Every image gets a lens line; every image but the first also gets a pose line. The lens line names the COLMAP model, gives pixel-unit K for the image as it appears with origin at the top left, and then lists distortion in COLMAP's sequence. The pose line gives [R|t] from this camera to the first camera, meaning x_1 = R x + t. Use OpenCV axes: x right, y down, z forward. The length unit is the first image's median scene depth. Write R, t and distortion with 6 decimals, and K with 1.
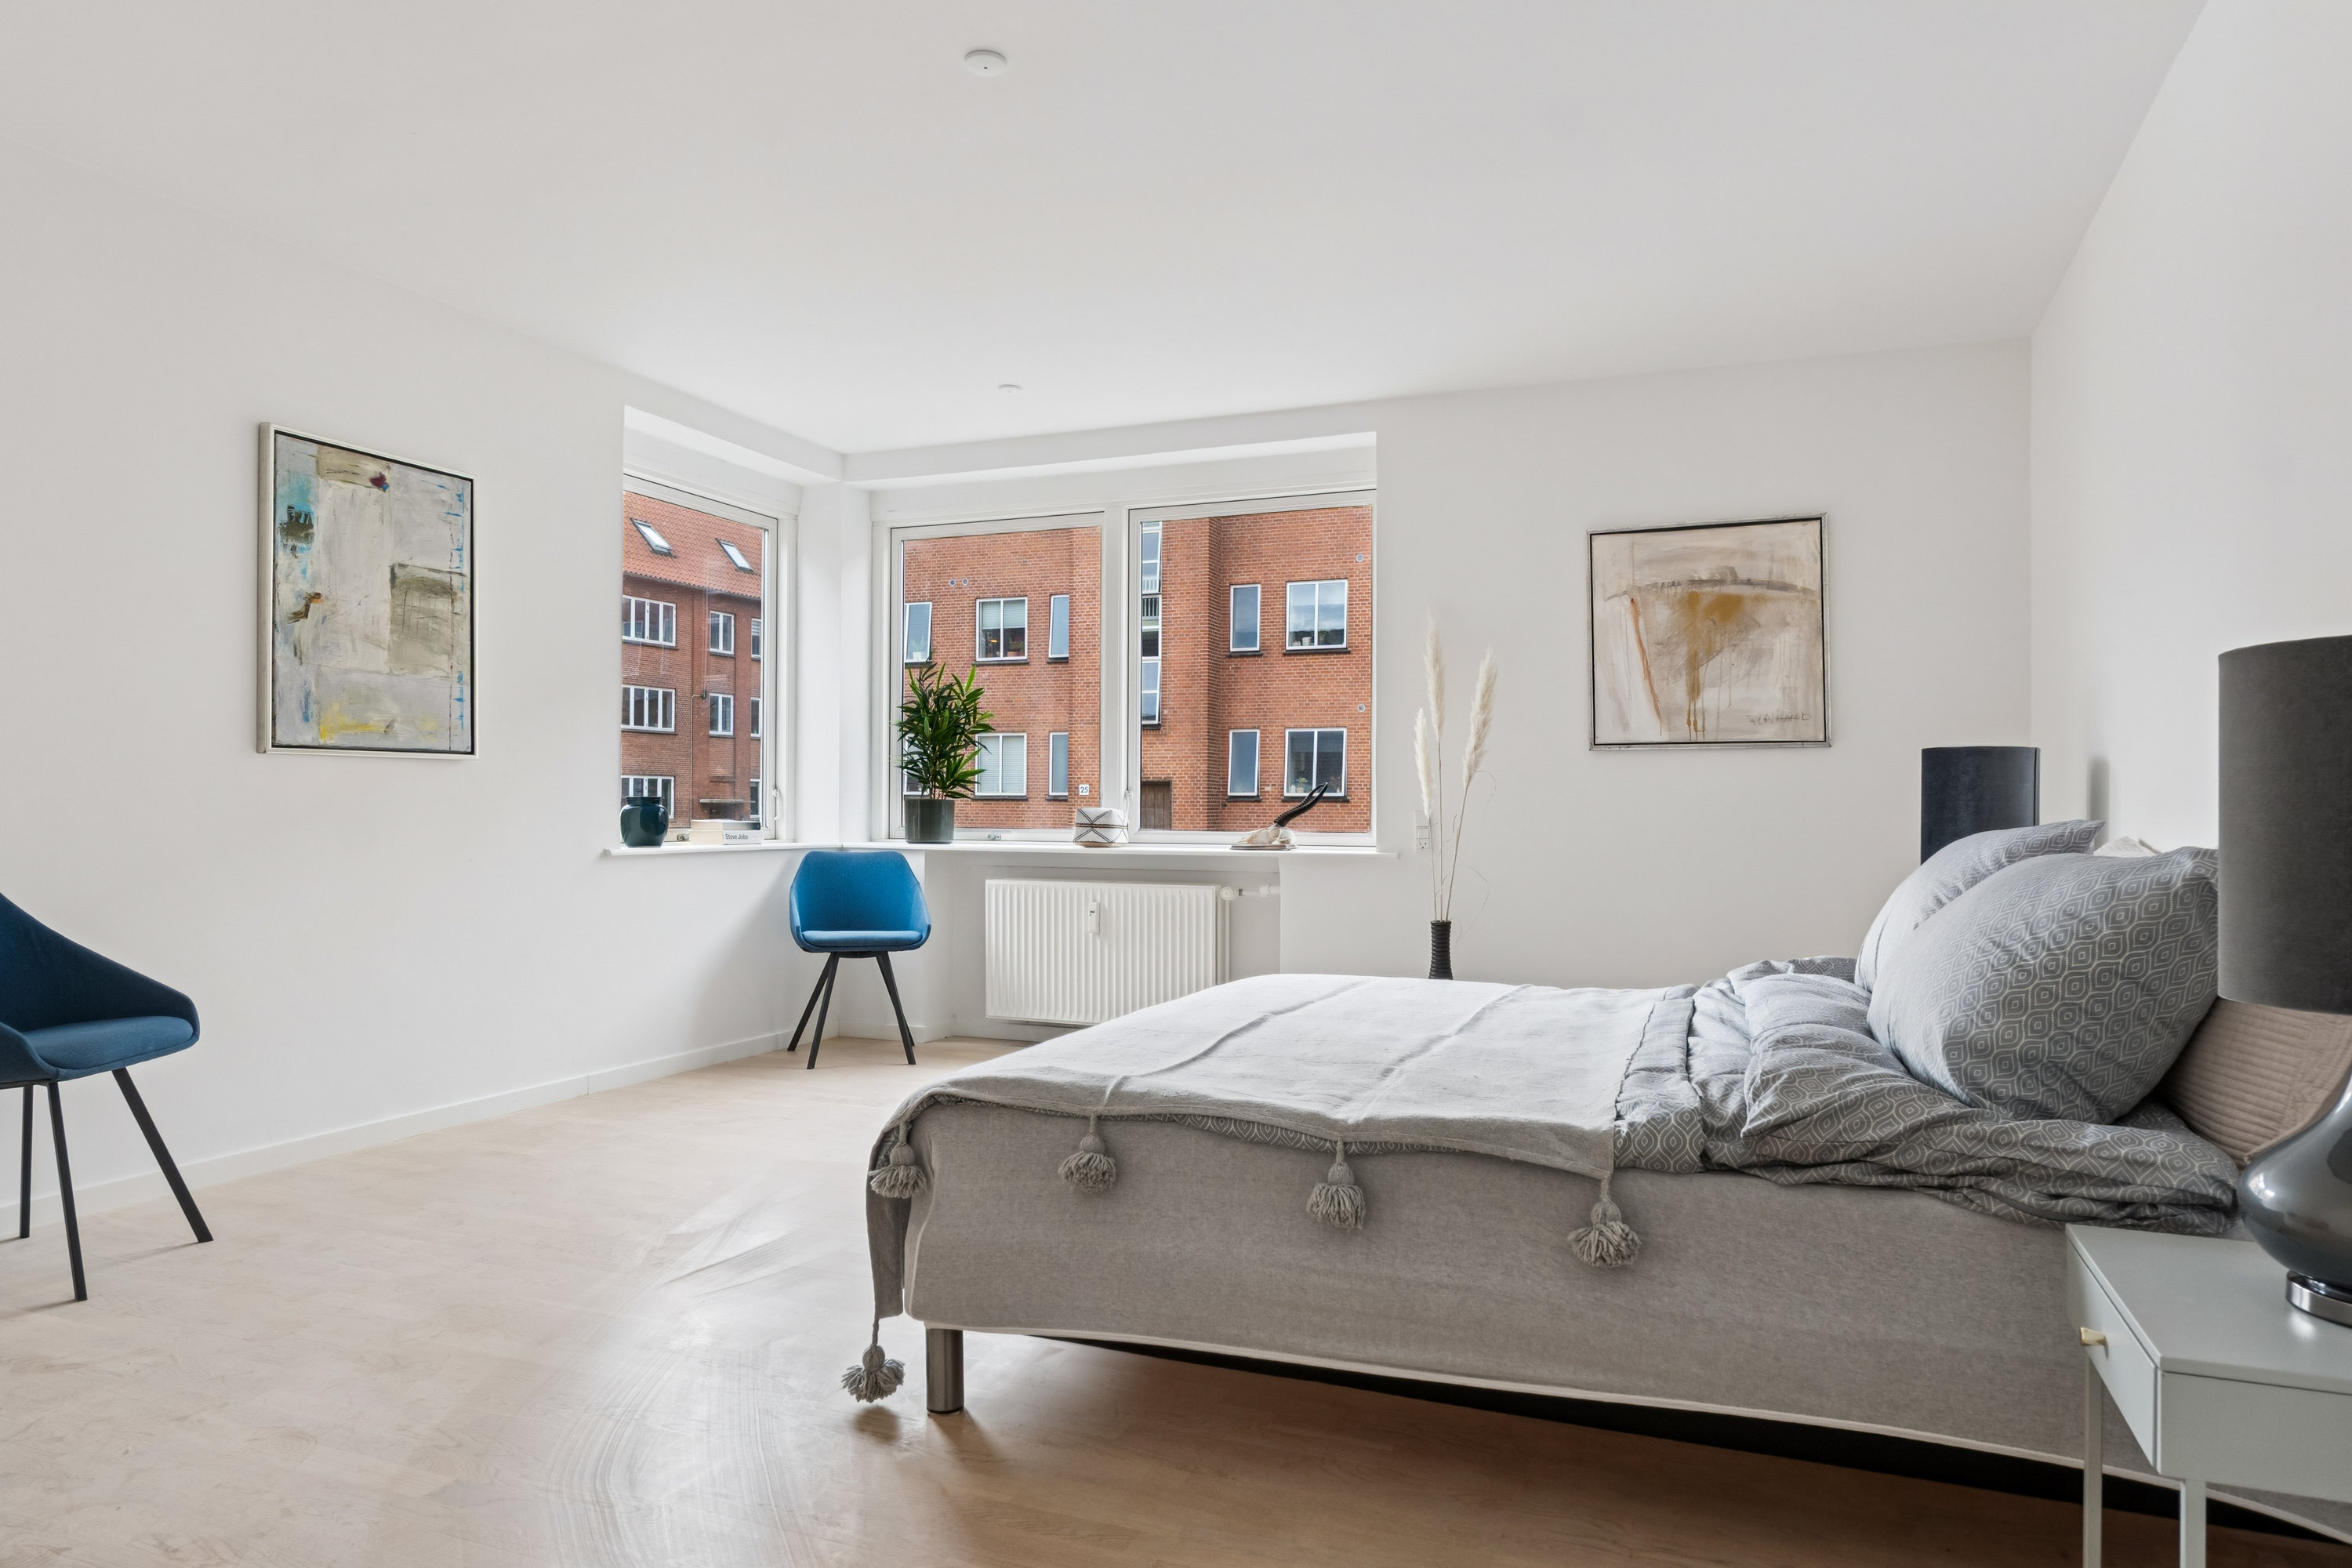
lens RADIAL K [[1452.8, 0, 1190.3], [0, 1452.8, 835.4], [0, 0, 1]] dist [0.006849, 0.000701]
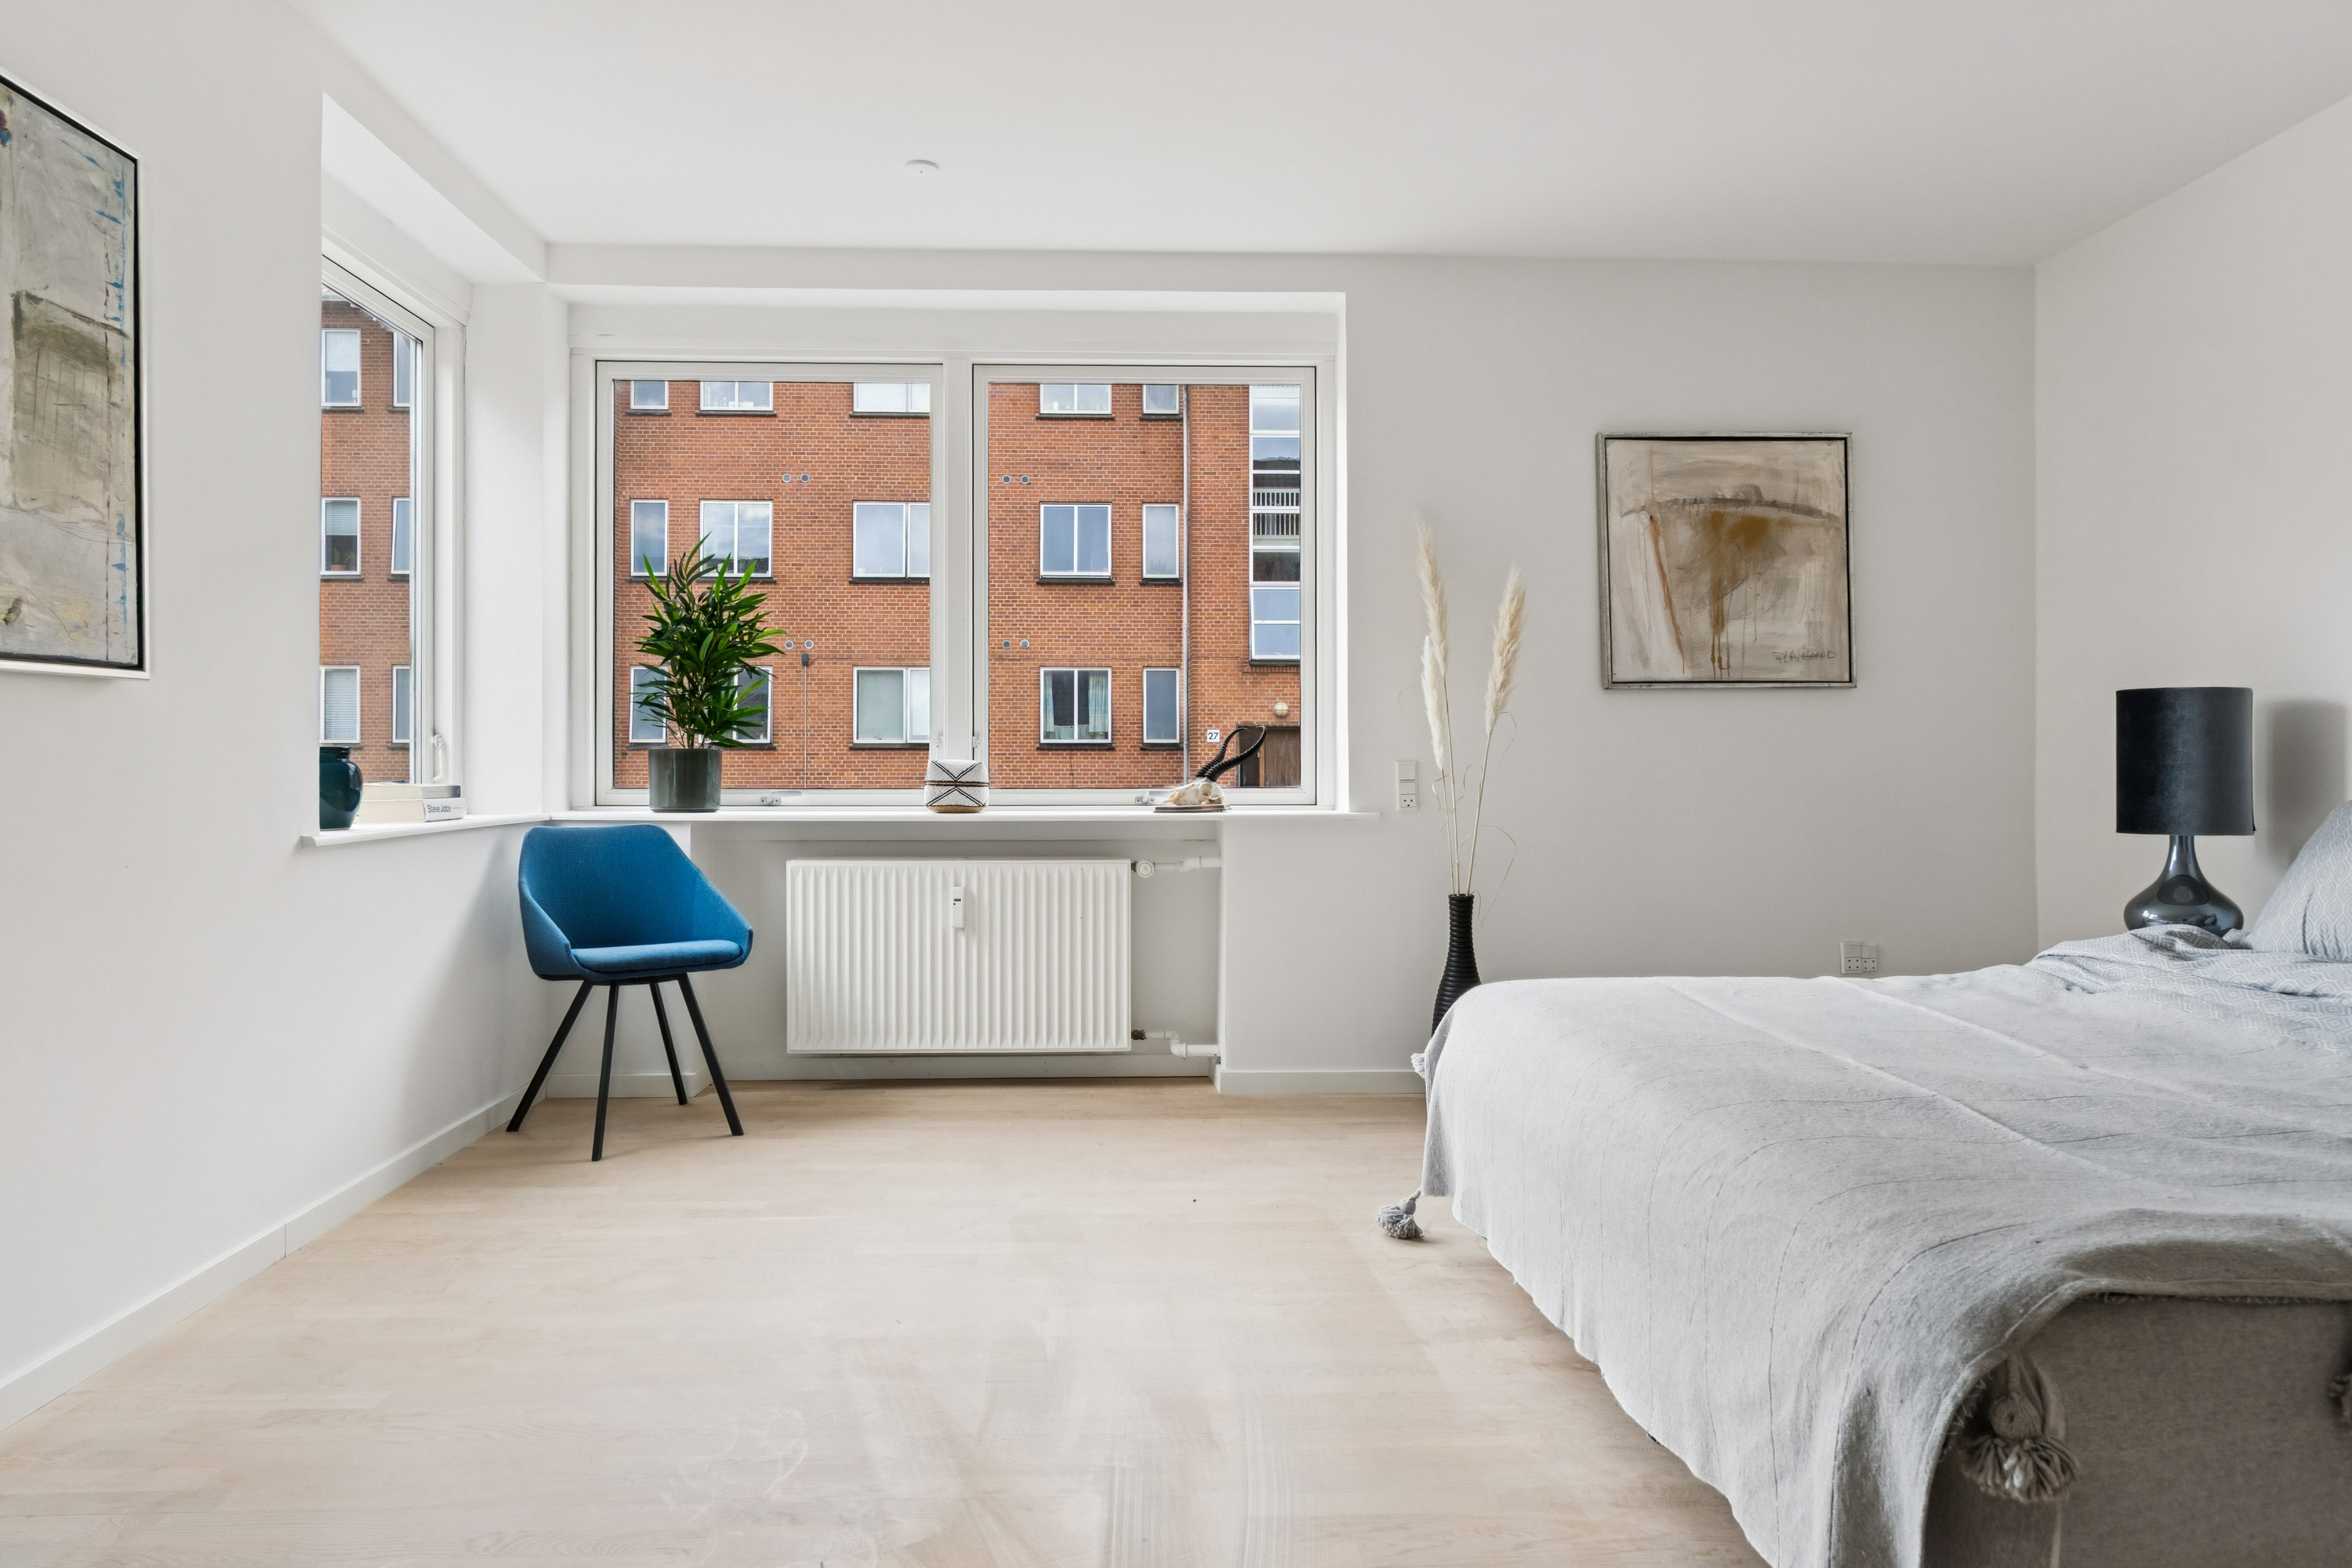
lens RADIAL K [[1515.4, 0, 1170.8], [0, 1515.4, 778.8], [0, 0, 1]] dist [0.005812, -0.002623]
pose [[0.910095, -0.012503, 0.414211, -0.330715], [0.013906, 0.999903, -0.000372, -0.008589], [-0.414166, 0.006099, 0.910181, 0.288113]]
